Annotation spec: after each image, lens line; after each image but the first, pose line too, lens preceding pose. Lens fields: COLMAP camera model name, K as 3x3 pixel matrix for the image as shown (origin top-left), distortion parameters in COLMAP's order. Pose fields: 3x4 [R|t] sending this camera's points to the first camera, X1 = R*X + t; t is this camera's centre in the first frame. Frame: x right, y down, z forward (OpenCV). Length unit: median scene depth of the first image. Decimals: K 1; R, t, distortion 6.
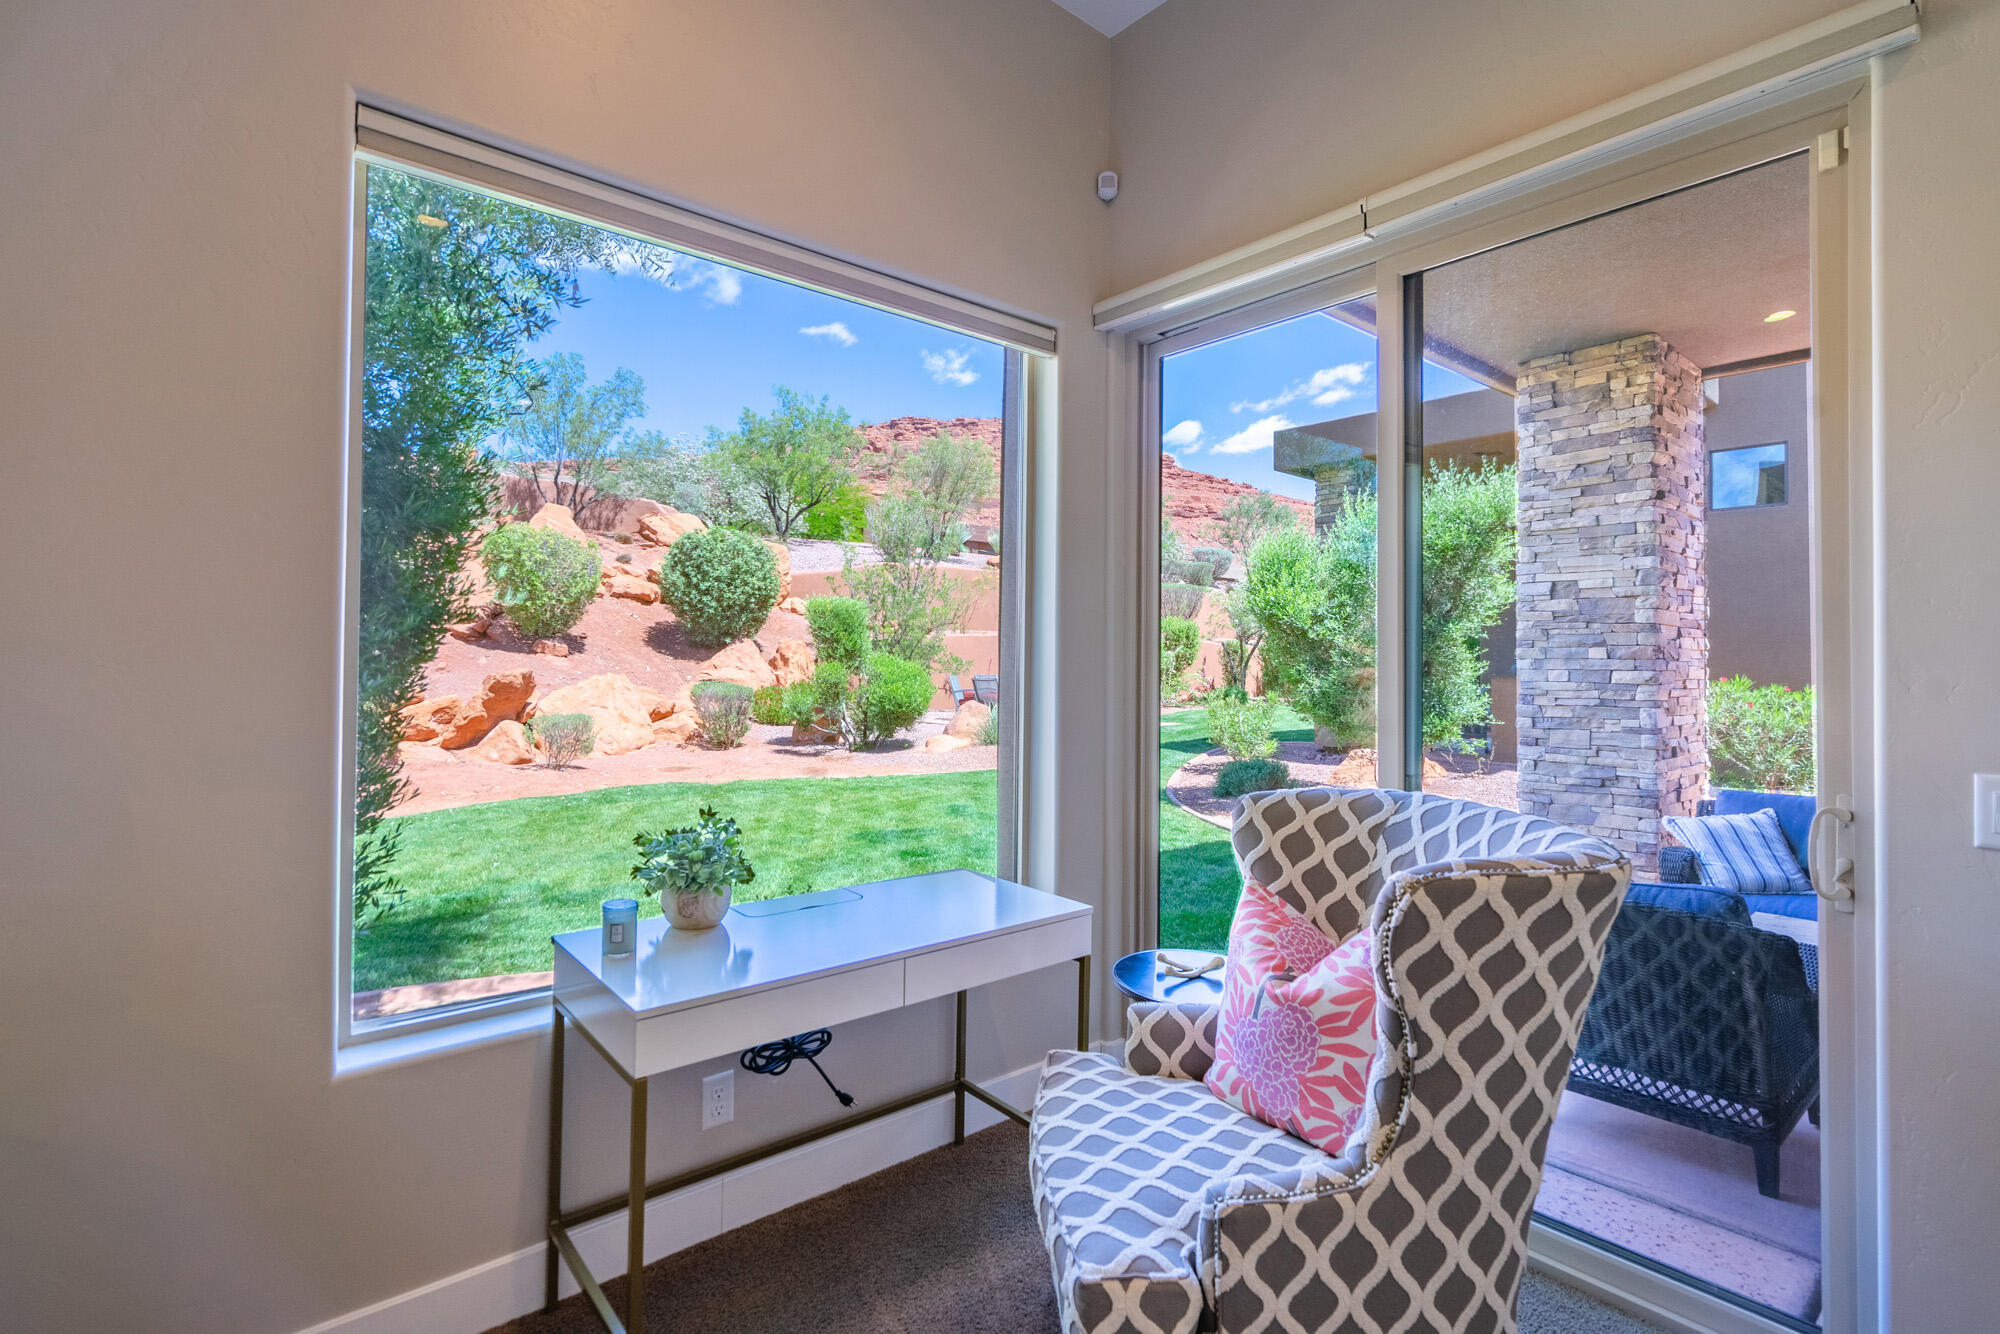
lens RADIAL K [[930.2, 0, 1008.6], [0, 930.2, 650.0], [0, 0, 1]] dist [-0.002775, 0.002071]
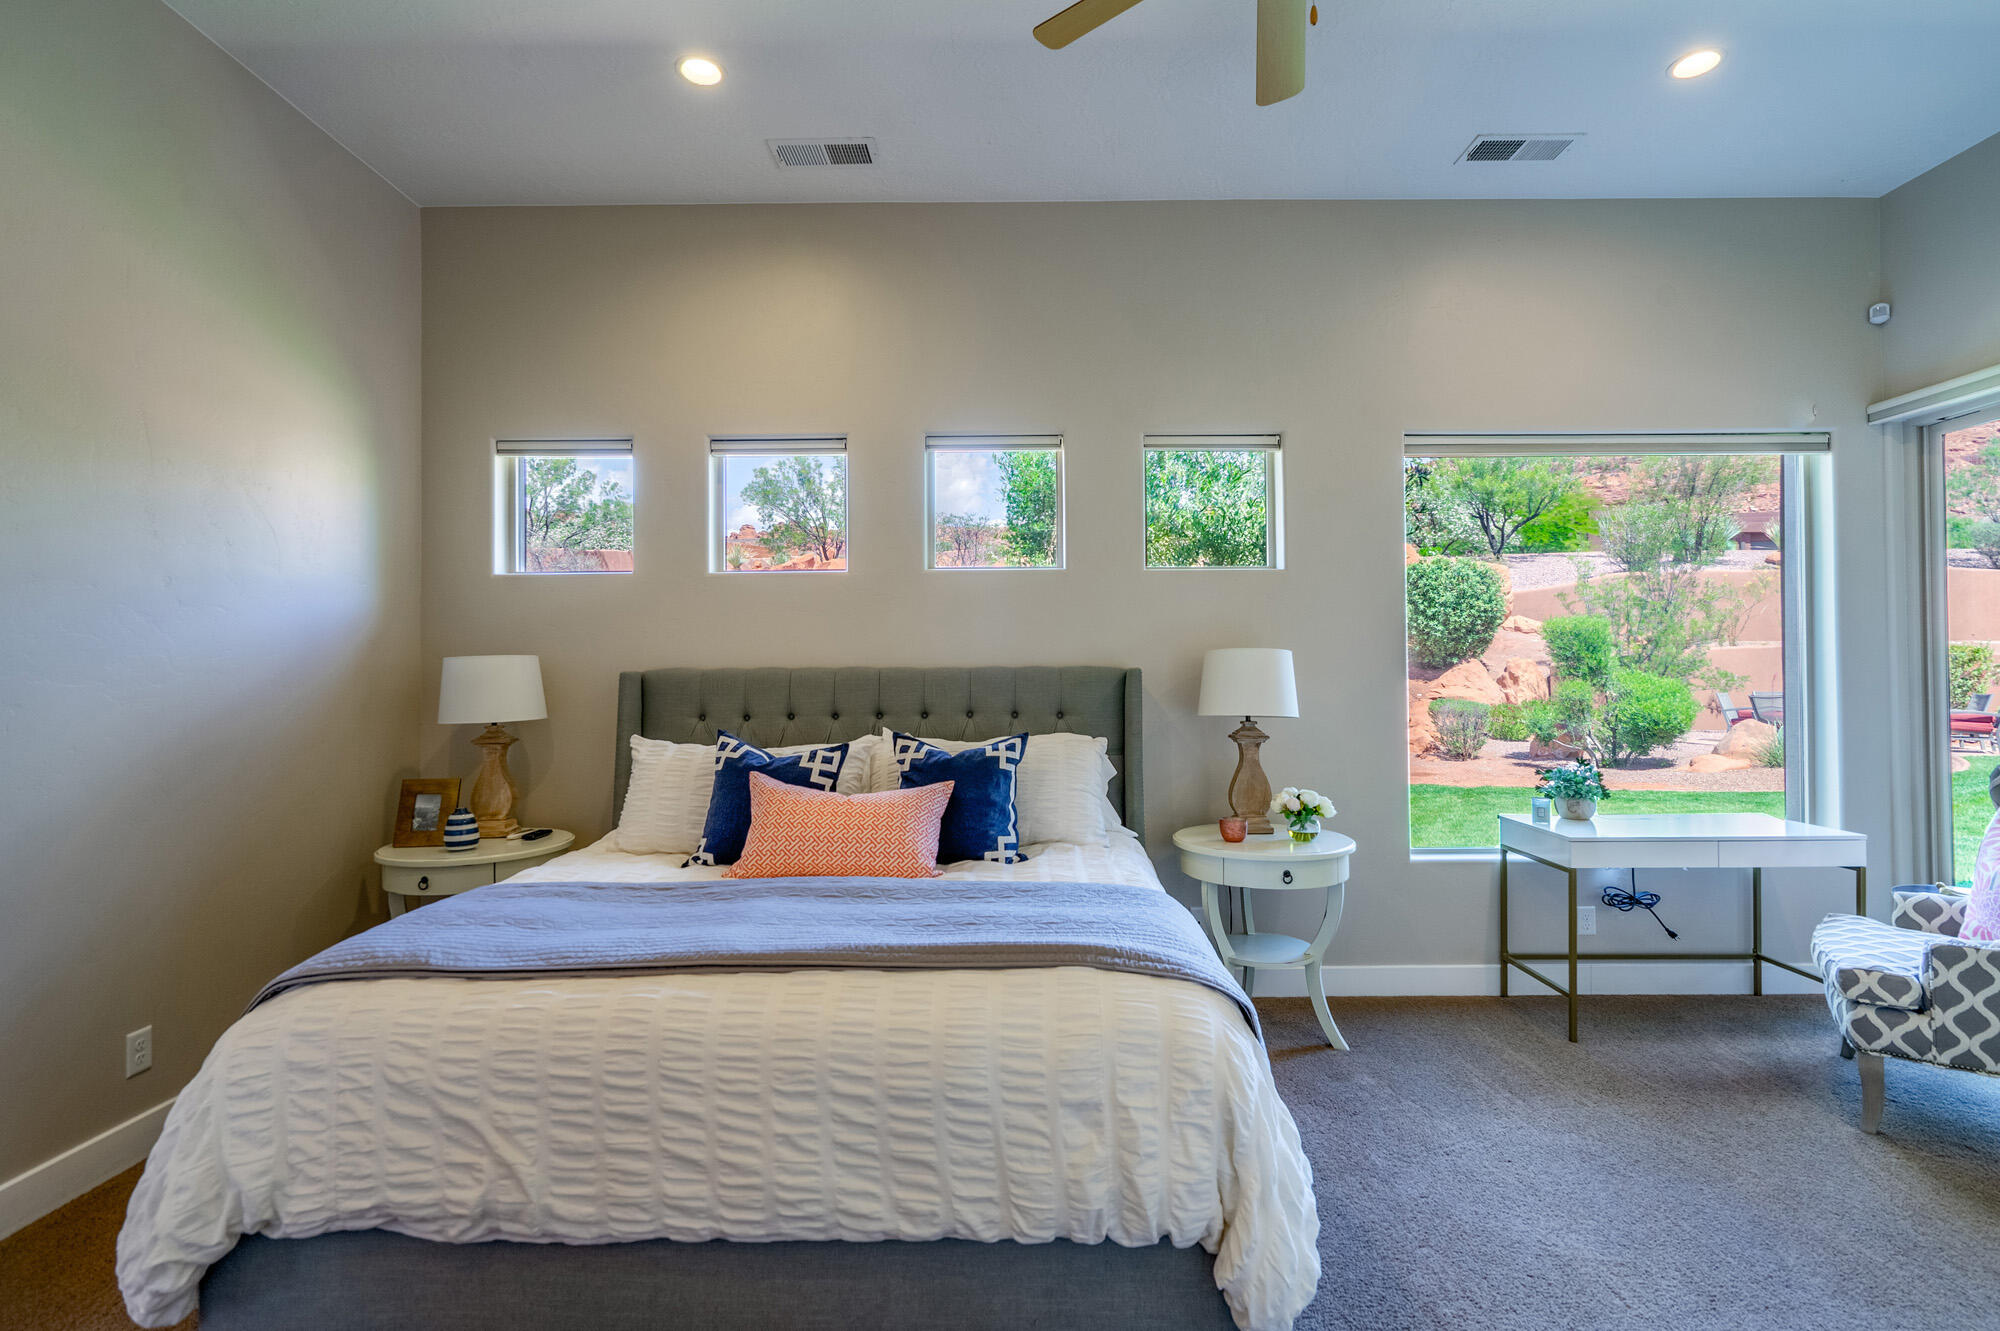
lens RADIAL K [[930.2, 0, 1010.9], [0, 930.2, 672.4], [0, 0, 1]] dist [-0.002775, 0.002071]
pose [[0.760215, -0.021670, -0.649310, 0.007362], [0.022513, 0.999722, -0.007006, -0.004168], [0.649281, -0.009292, 0.760492, -0.413581]]
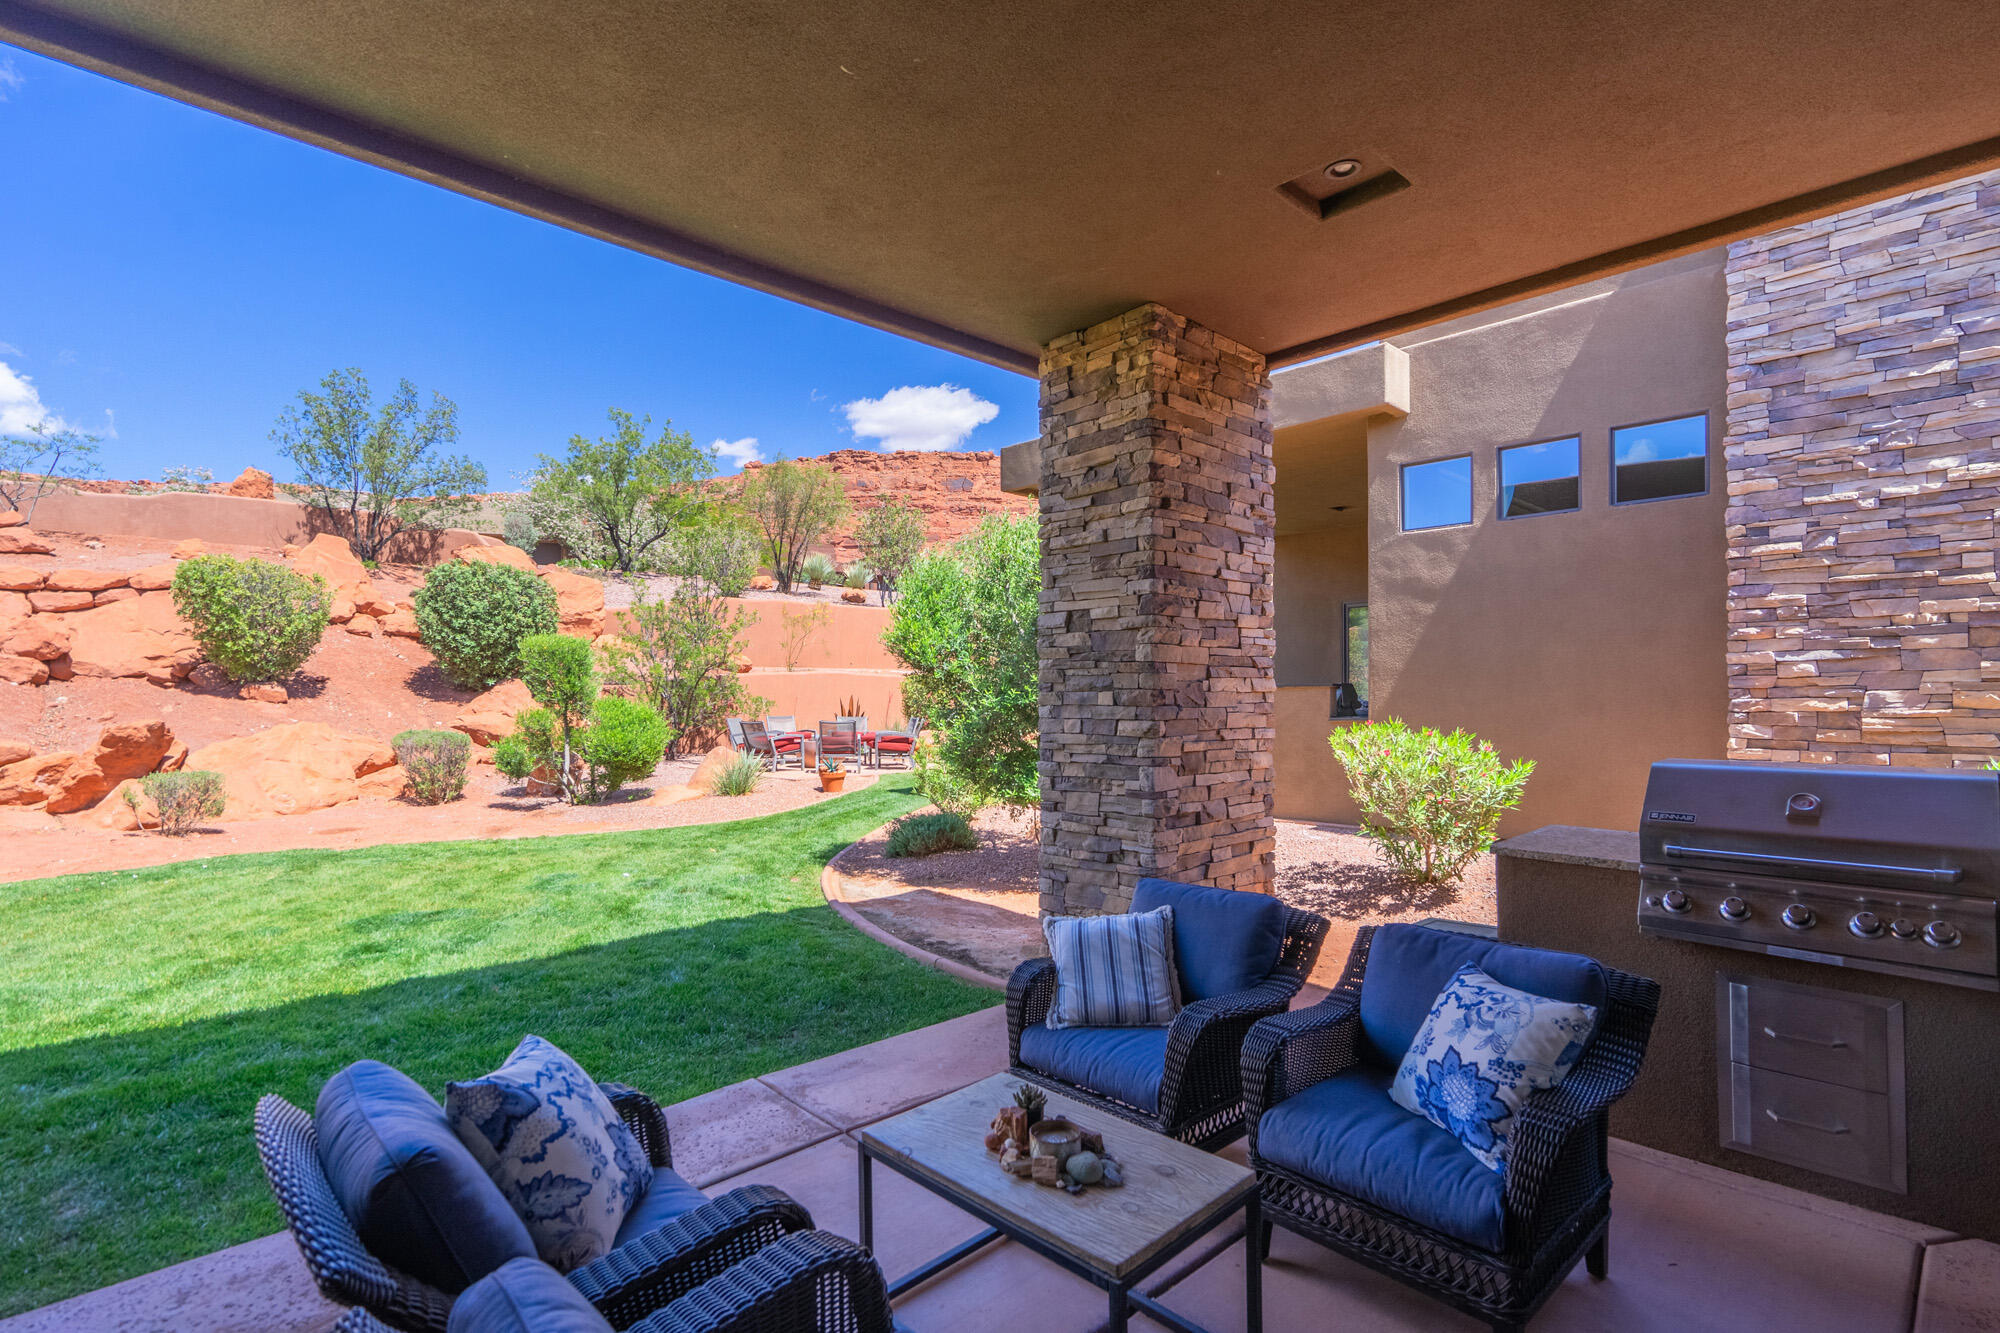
lens RADIAL K [[930.2, 0, 1001.5], [0, 930.2, 687.5], [0, 0, 1]] dist [-0.002775, 0.002071]
pose [[0.999081, -0.011255, 0.041349, 0.493538], [0.011080, 0.999929, 0.004473, -0.010534], [-0.041396, -0.004011, 0.999135, 0.184603]]
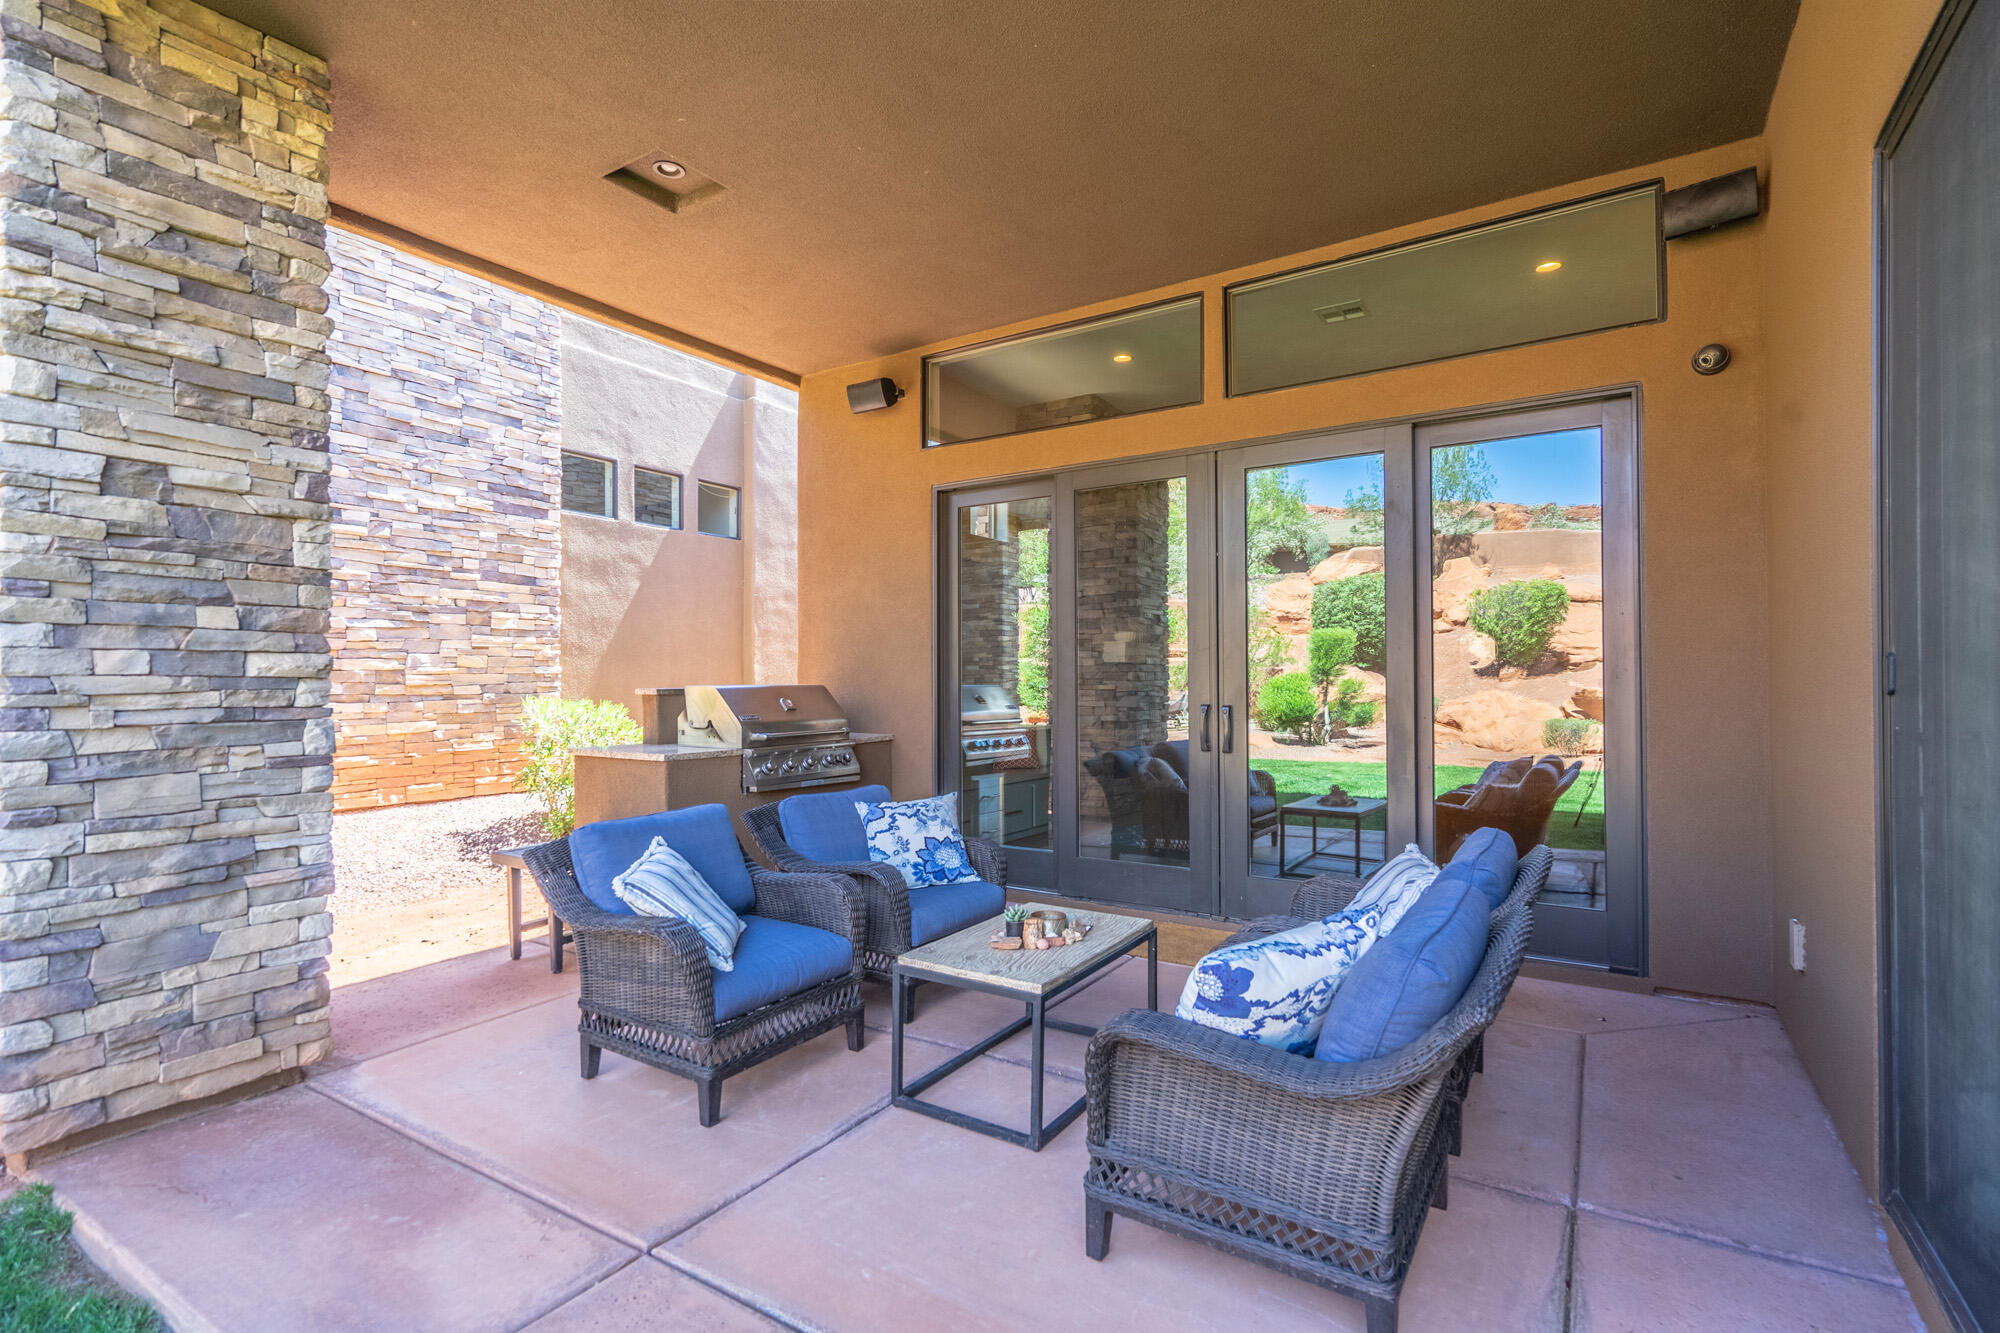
lens RADIAL K [[930.2, 0, 971.6], [0, 930.2, 672.7], [0, 0, 1]] dist [-0.002775, 0.002071]
pose [[-0.249703, 0.001542, 0.968321, 0.039485], [-0.013291, 0.999899, -0.005020, 0.029458], [-0.968231, -0.014124, -0.249658, 0.705307]]
